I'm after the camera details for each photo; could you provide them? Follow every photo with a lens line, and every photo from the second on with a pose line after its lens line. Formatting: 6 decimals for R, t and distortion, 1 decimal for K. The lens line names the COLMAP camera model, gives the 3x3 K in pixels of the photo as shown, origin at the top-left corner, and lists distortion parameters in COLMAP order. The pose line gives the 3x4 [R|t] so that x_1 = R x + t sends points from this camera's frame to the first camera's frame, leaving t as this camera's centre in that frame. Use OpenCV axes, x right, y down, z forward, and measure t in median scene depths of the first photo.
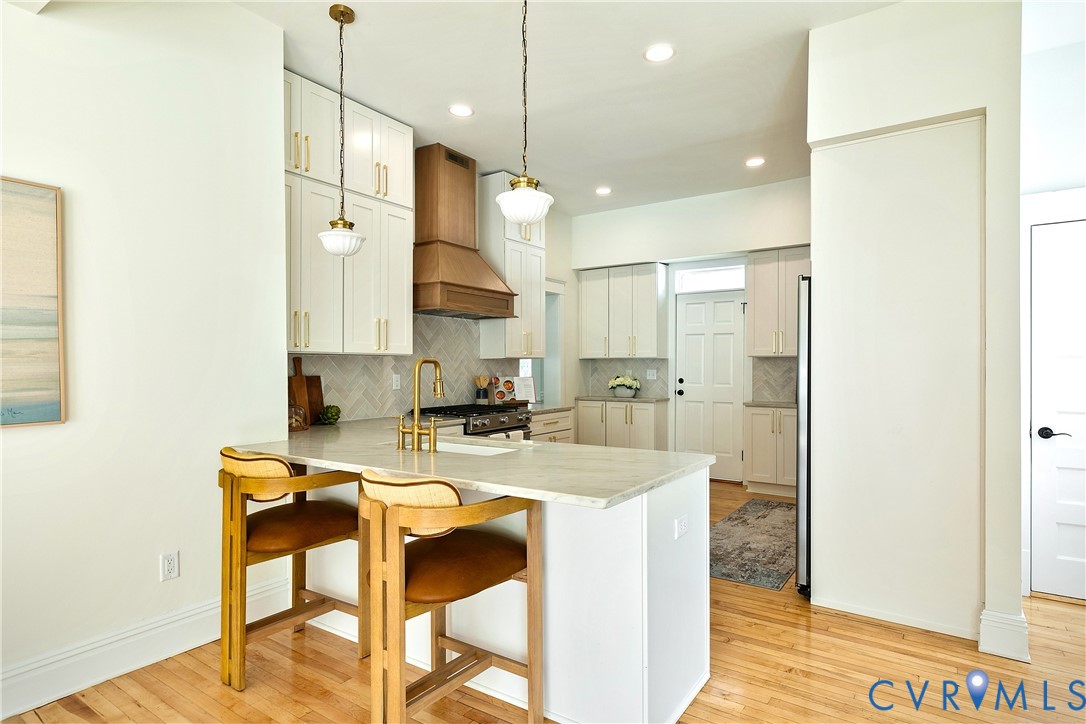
lens RADIAL K [[592.2, 0, 544.3], [0, 592.2, 364.5], [0, 0, 1]] dist [0.001859, 0.000014]
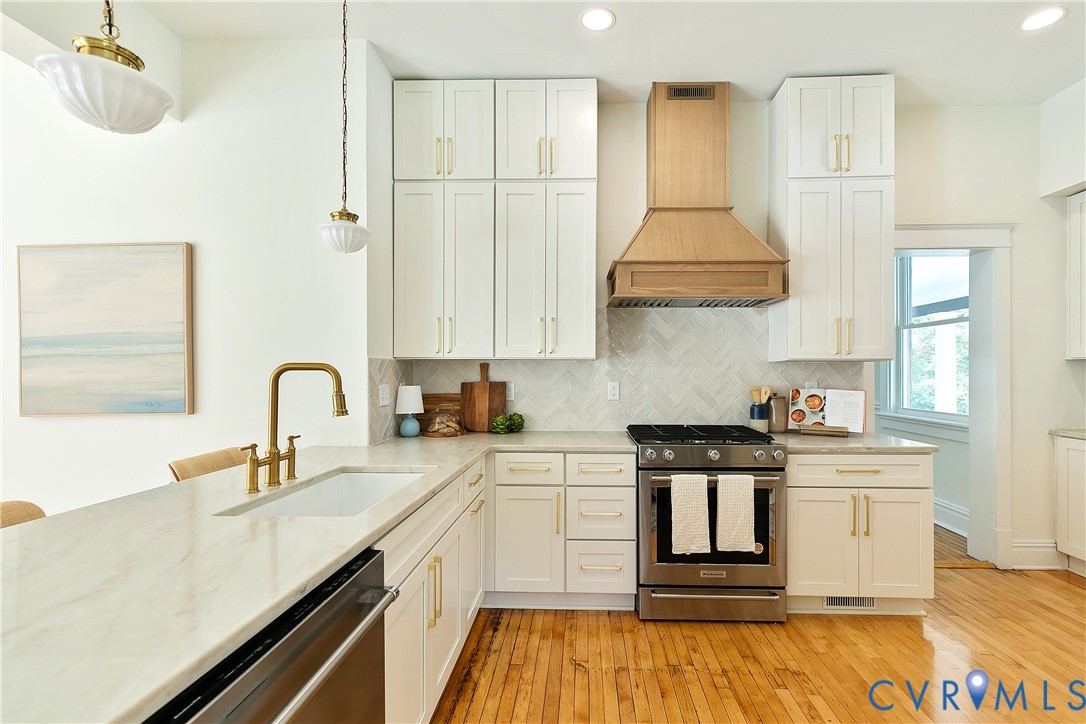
lens RADIAL K [[485.6, 0, 547.6], [0, 485.6, 367.0], [0, 0, 1]] dist [-0.000853, 0.001255]
pose [[0.528239, 0.000850, -0.849095, 0.308245], [0.001053, 0.999998, 0.001656, -0.005807], [0.849095, -0.001769, 0.528237, 0.595506]]
